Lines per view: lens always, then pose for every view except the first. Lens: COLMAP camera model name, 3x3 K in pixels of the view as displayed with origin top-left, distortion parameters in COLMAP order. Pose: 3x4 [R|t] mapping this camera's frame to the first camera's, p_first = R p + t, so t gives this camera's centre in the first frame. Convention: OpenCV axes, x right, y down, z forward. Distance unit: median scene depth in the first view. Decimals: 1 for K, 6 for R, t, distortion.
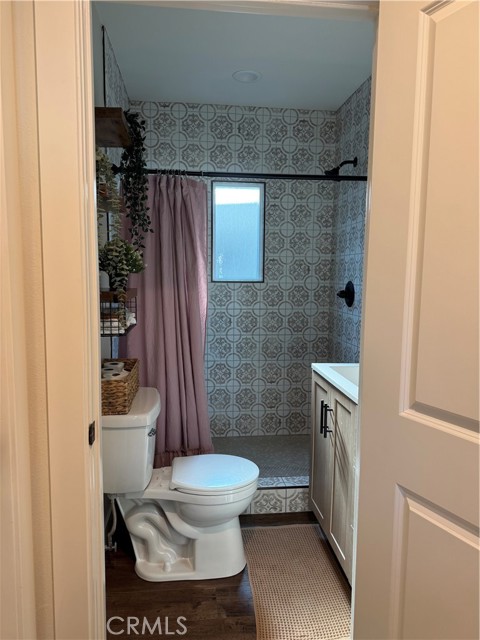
lens RADIAL K [[450.8, 0, 240.0], [0, 450.8, 320.0], [0, 0, 1]] dist [0.134796, -0.237232]
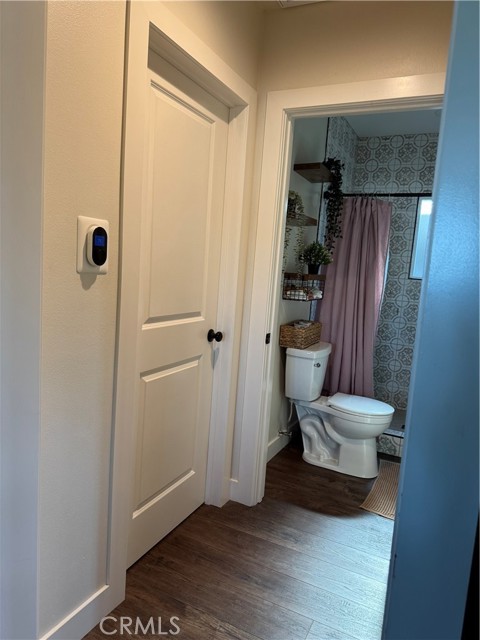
lens RADIAL K [[450.8, 0, 240.0], [0, 450.8, 320.0], [0, 0, 1]] dist [0.134796, -0.237232]
pose [[0.843149, 0.109643, -0.526382, 0.344255], [-0.116154, 0.993014, 0.020785, 0.080726], [0.524983, 0.043617, 0.849994, -0.422875]]
